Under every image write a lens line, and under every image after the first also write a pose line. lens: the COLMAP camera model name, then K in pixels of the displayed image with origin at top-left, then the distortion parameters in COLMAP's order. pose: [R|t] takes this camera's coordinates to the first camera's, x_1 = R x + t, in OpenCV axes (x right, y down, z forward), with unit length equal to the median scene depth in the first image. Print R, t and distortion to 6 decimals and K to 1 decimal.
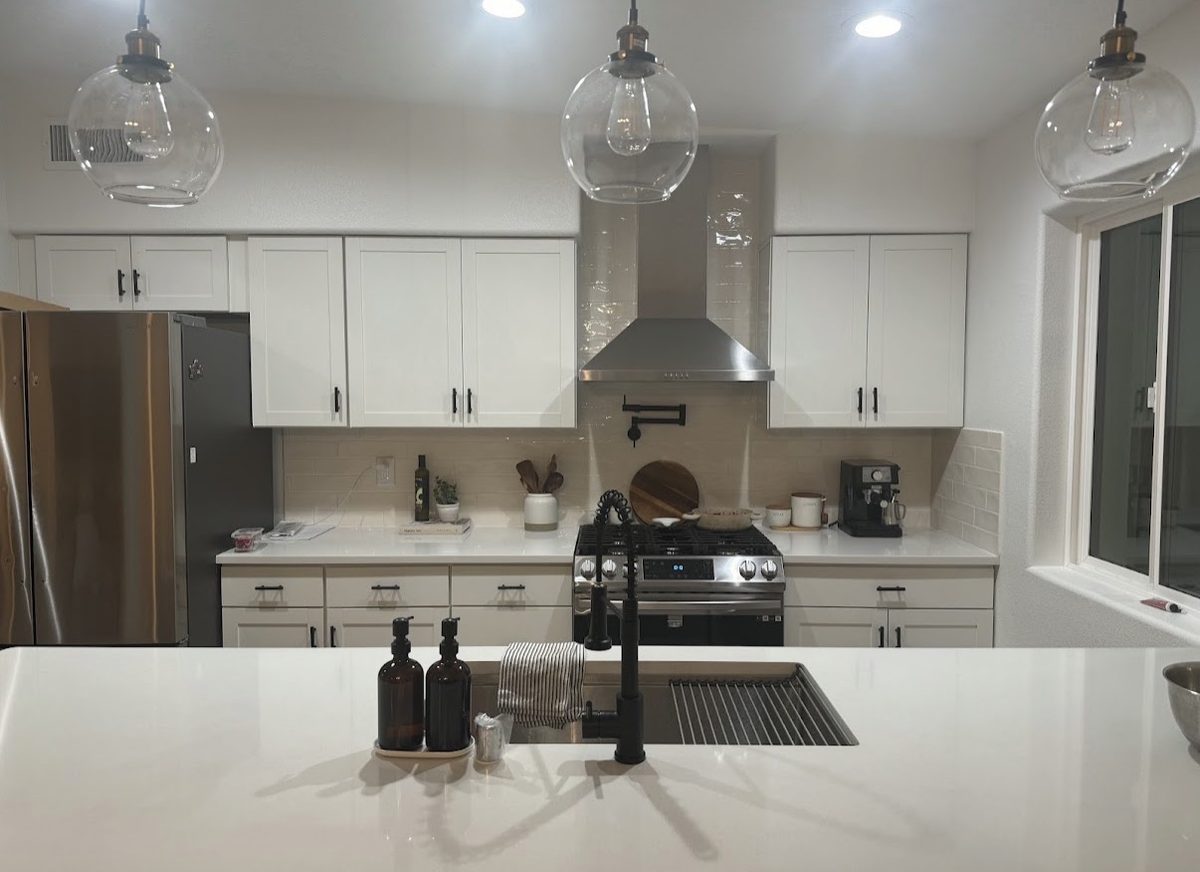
lens RADIAL K [[820.8, 0, 600.0], [0, 820.8, 436.0], [0, 0, 1]] dist [0.003307, 0.000702]
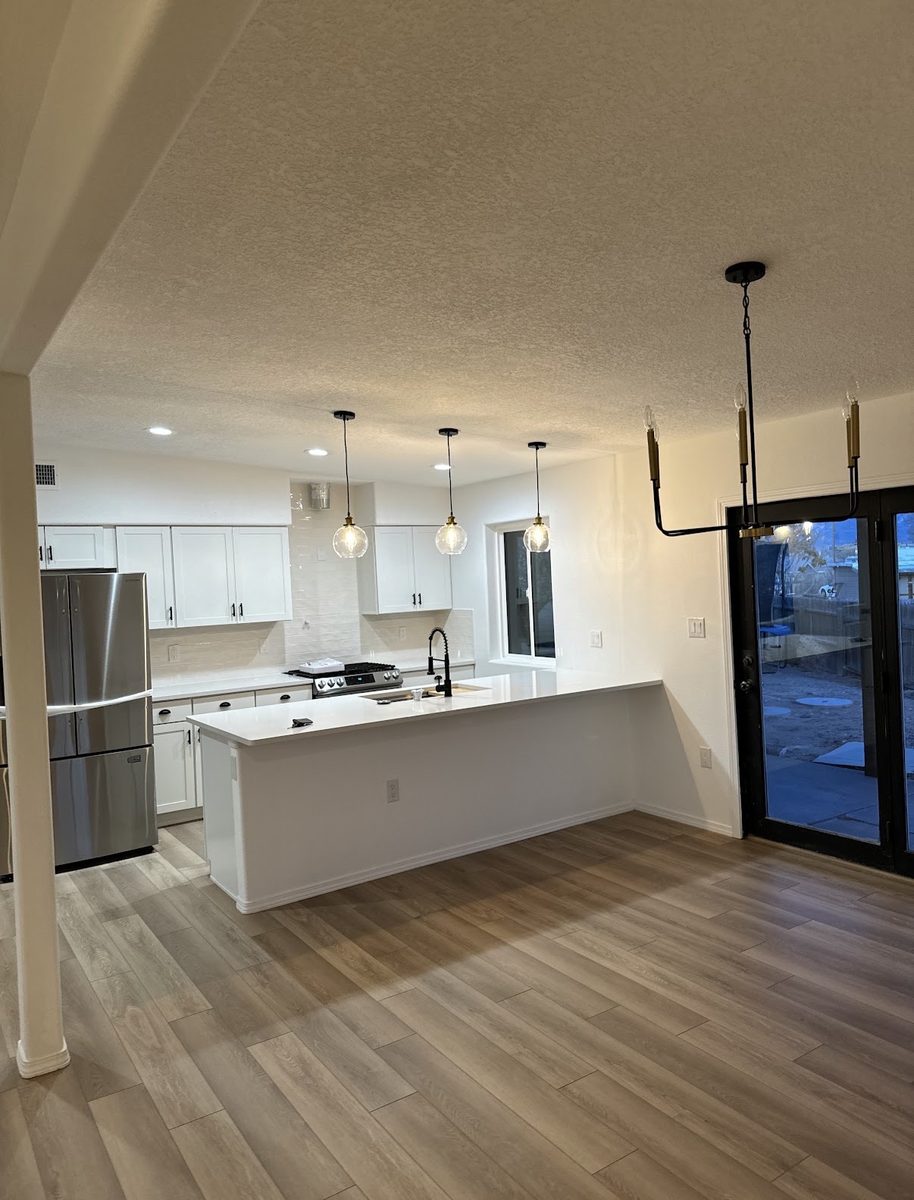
lens RADIAL K [[857.2, 0, 457.0], [0, 857.2, 600.0], [0, 0, 1]] dist [0.001305, 0.000503]
pose [[0.825944, -0.051543, 0.561391, -0.936783], [0.077132, 0.996779, -0.021963, 0.018994], [-0.558450, 0.061441, 0.827260, -1.036618]]
